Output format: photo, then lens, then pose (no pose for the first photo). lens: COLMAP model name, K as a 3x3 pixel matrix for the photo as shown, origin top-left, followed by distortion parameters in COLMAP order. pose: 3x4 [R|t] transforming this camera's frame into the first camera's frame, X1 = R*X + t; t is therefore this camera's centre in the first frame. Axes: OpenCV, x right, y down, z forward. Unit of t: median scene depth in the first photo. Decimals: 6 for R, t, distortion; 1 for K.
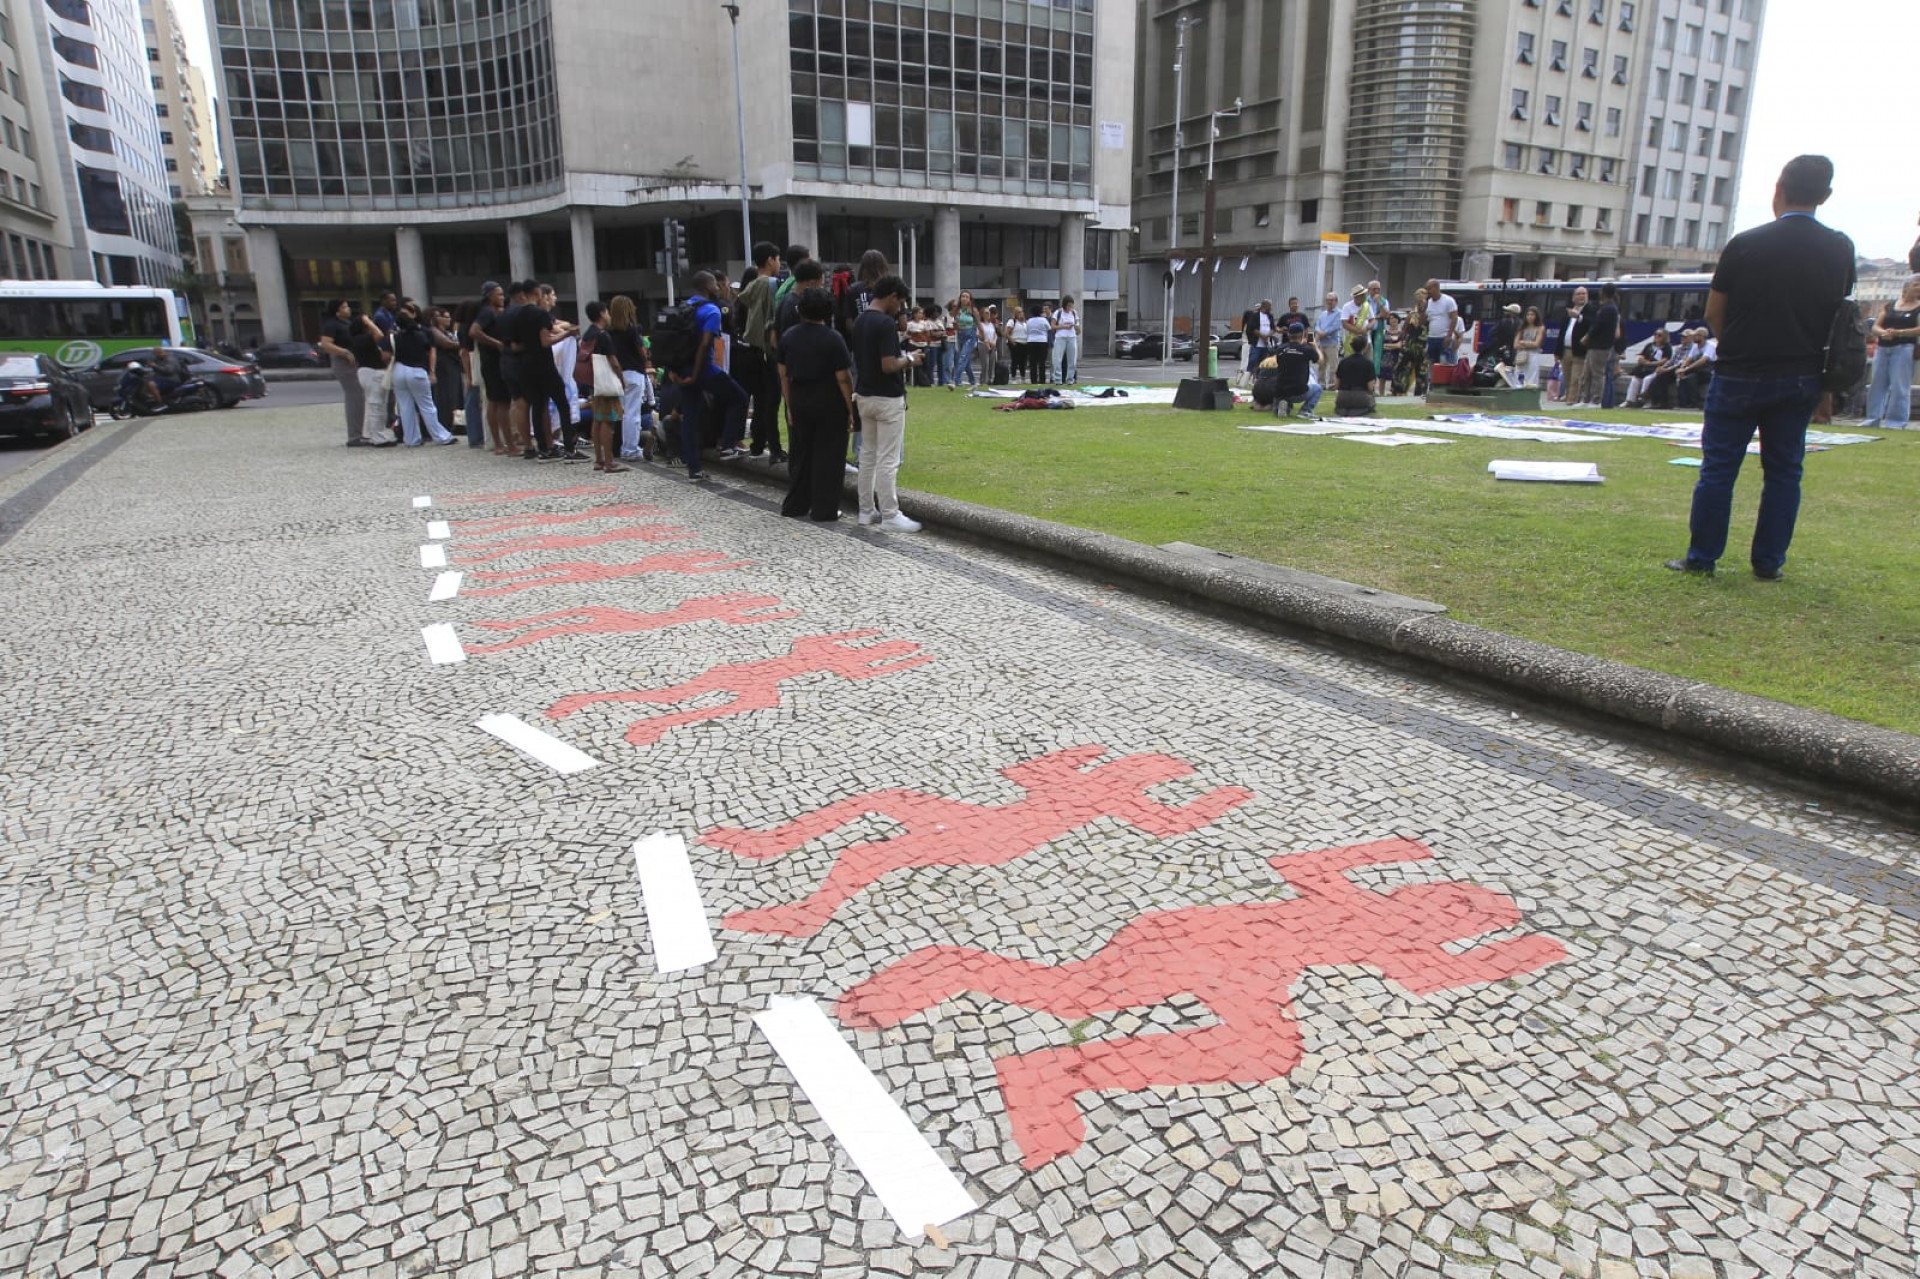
lens RADIAL K [[1117.3, 0, 976.3], [0, 1117.3, 642.1], [0, 0, 1]] dist [-0.065501, 0.032722]
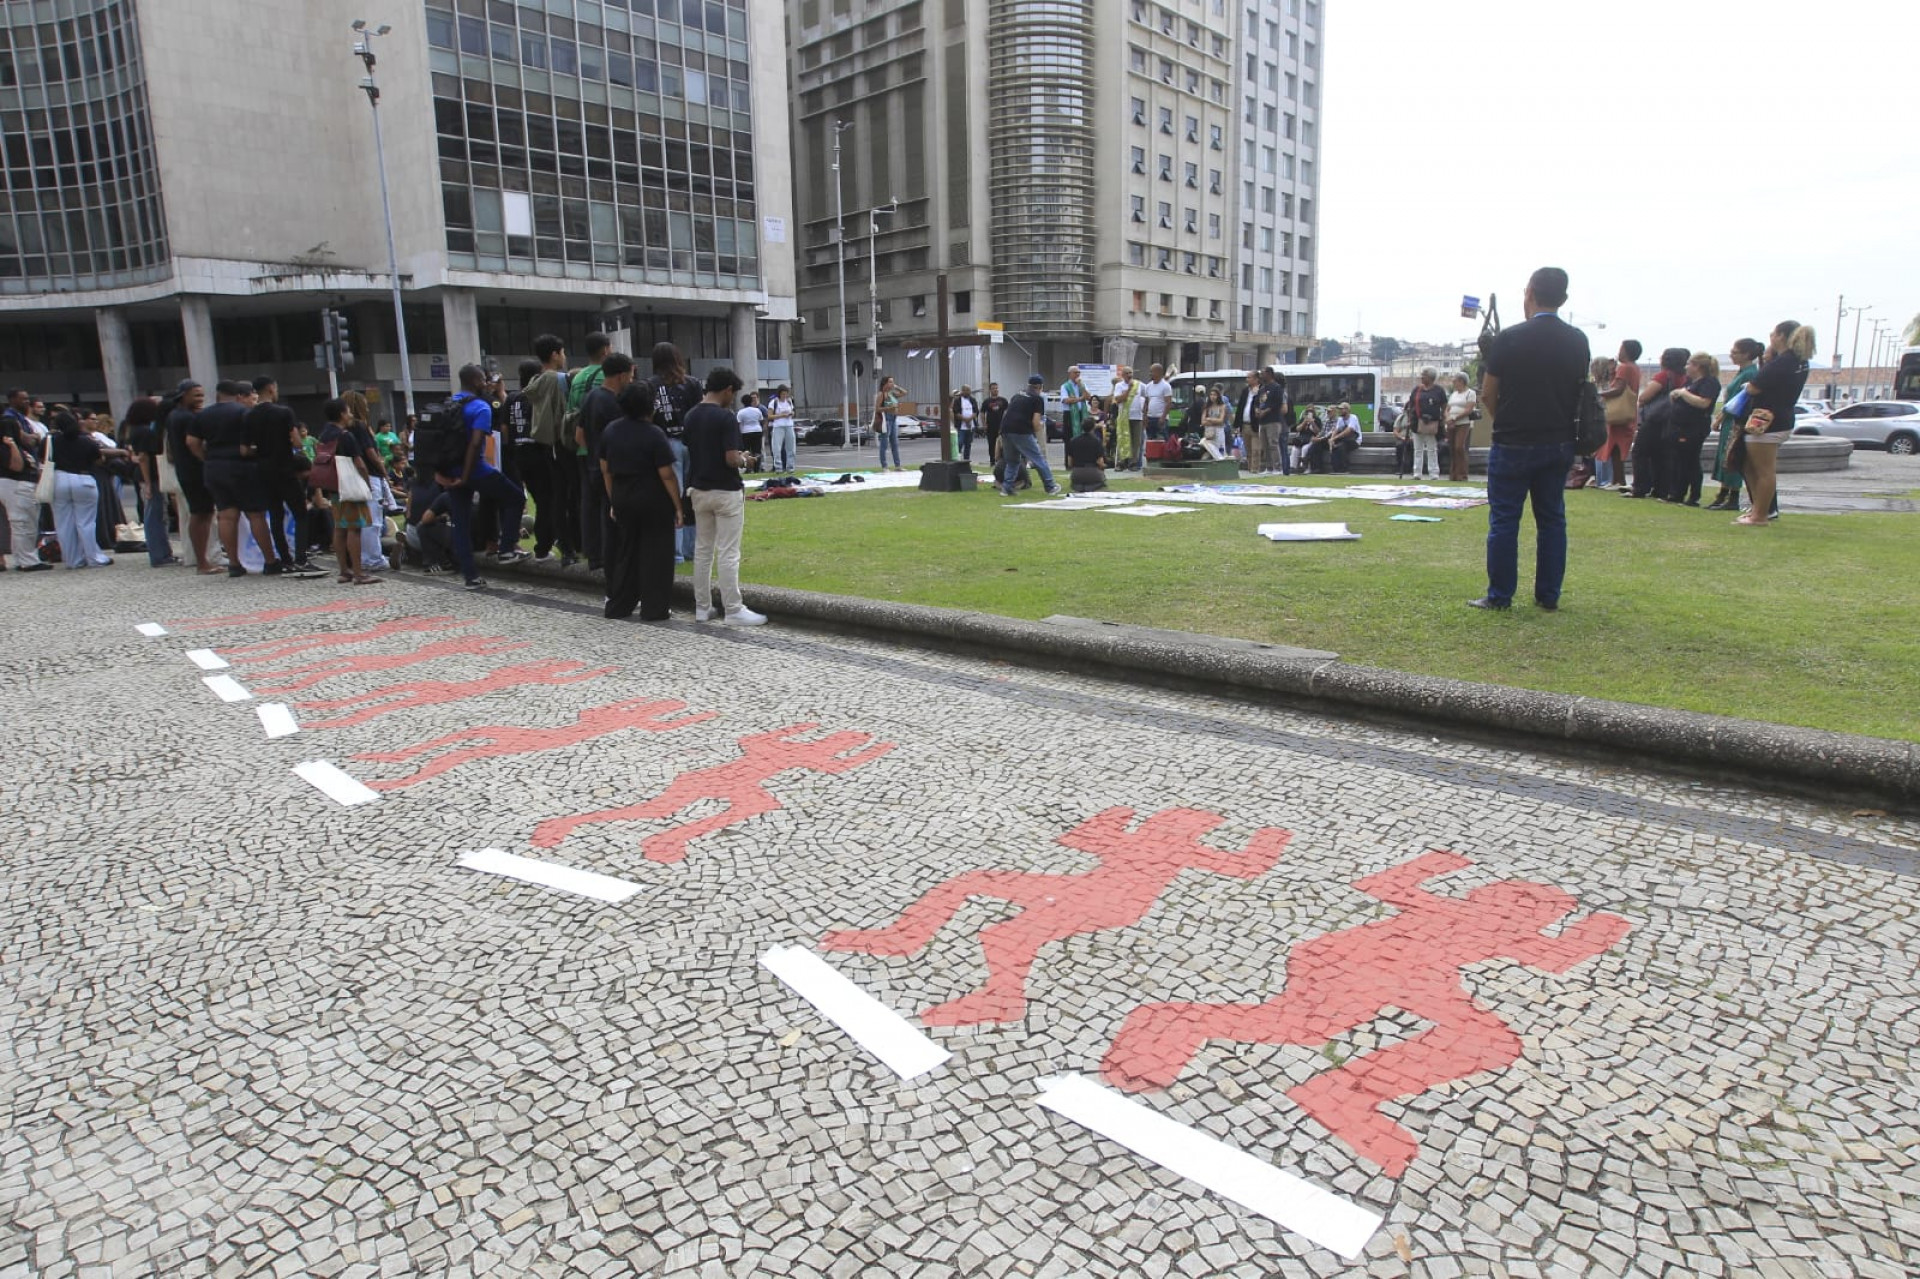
lens RADIAL K [[1117.3, 0, 976.3], [0, 1117.3, 642.1], [0, 0, 1]] dist [-0.065501, 0.032722]
pose [[0.957294, -0.074045, 0.279474, -0.278347], [0.094582, 0.993664, -0.060709, -0.010469], [-0.273208, 0.084550, 0.958232, 0.012551]]
